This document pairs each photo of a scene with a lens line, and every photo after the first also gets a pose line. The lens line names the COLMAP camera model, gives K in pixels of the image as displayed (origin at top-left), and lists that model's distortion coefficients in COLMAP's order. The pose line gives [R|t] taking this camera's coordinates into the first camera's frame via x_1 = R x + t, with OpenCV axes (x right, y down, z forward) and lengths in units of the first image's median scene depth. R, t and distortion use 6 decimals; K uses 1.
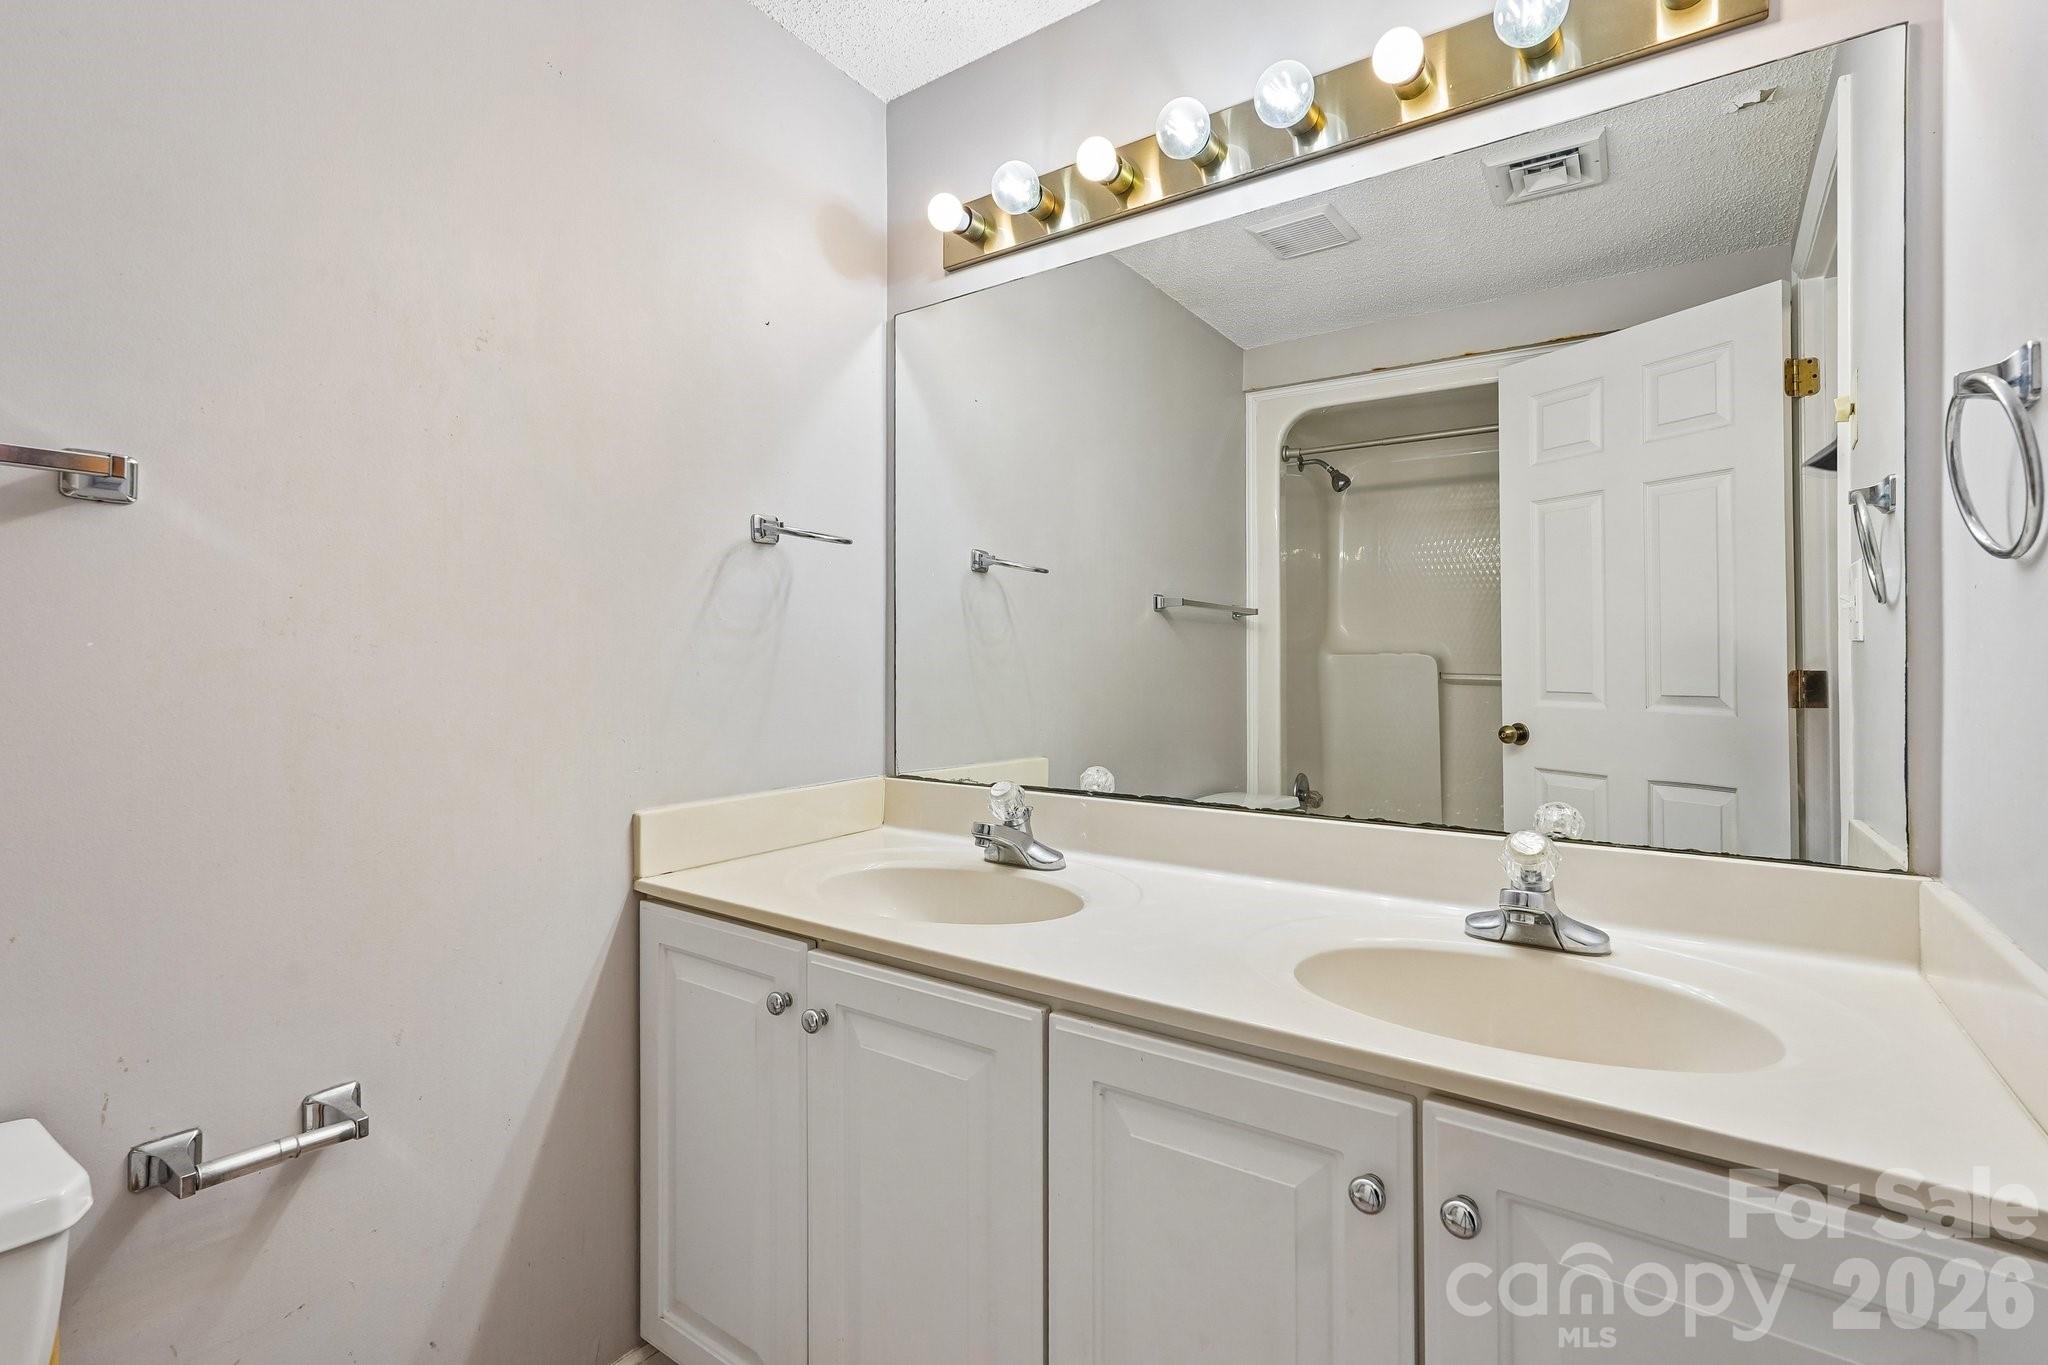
lens RADIAL K [[948.5, 0, 1021.2], [0, 948.5, 685.9], [0, 0, 1]] dist [-0.002512, 0.001257]
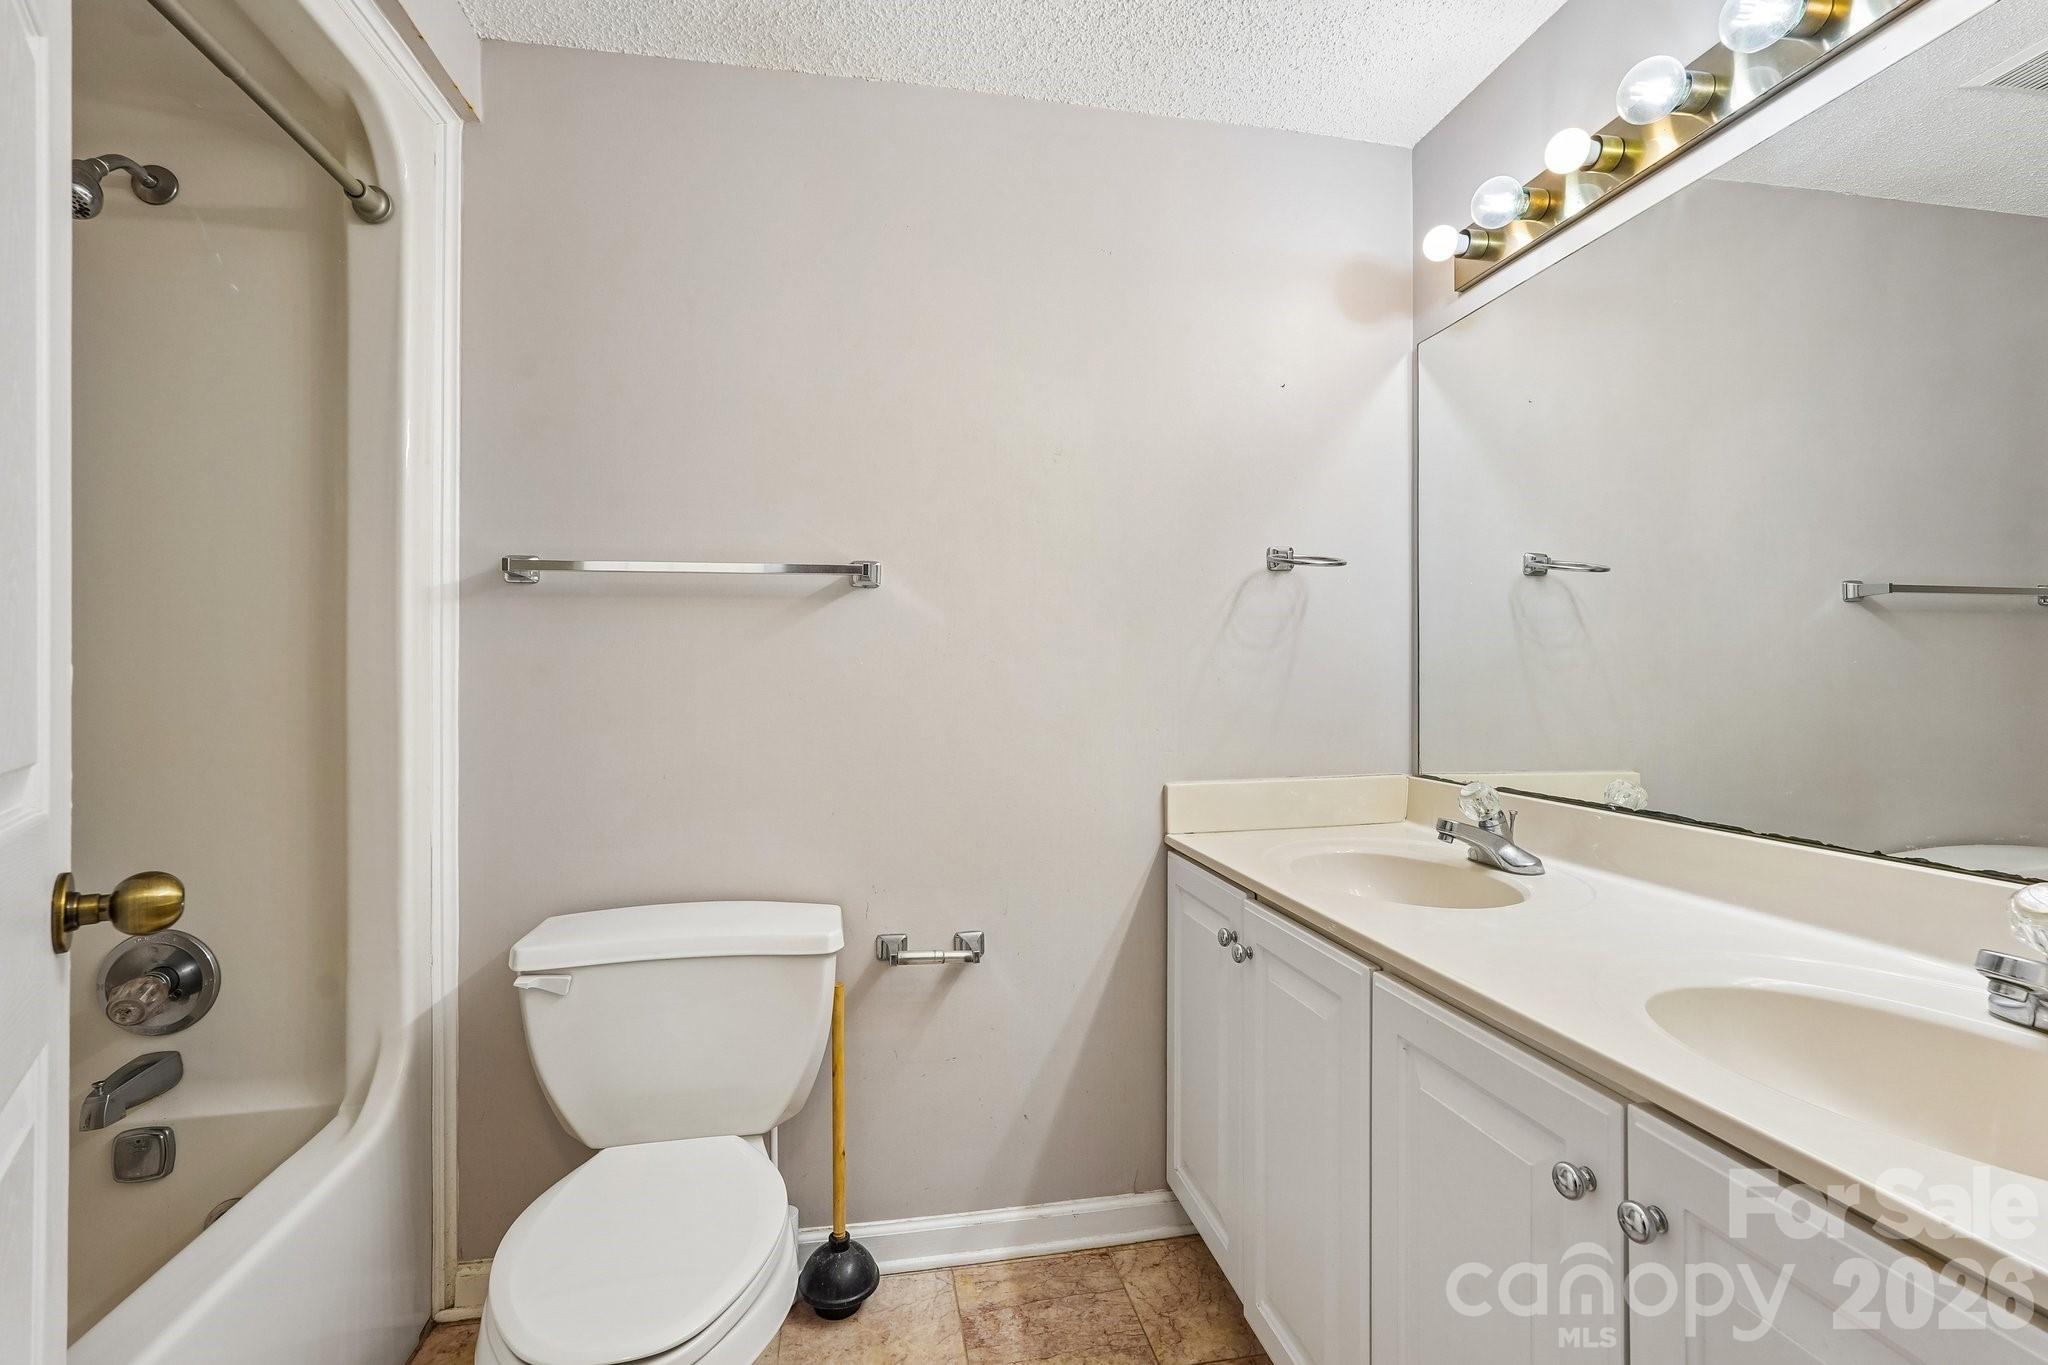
lens RADIAL K [[922.7, 0, 1019.4], [0, 922.7, 695.3], [0, 0, 1]] dist [-0.014708, 0.009969]
pose [[0.718253, 0.007927, -0.695737, 0.319396], [-0.009413, 0.999954, 0.001675, 0.008707], [0.695718, 0.005346, 0.718295, -0.063792]]
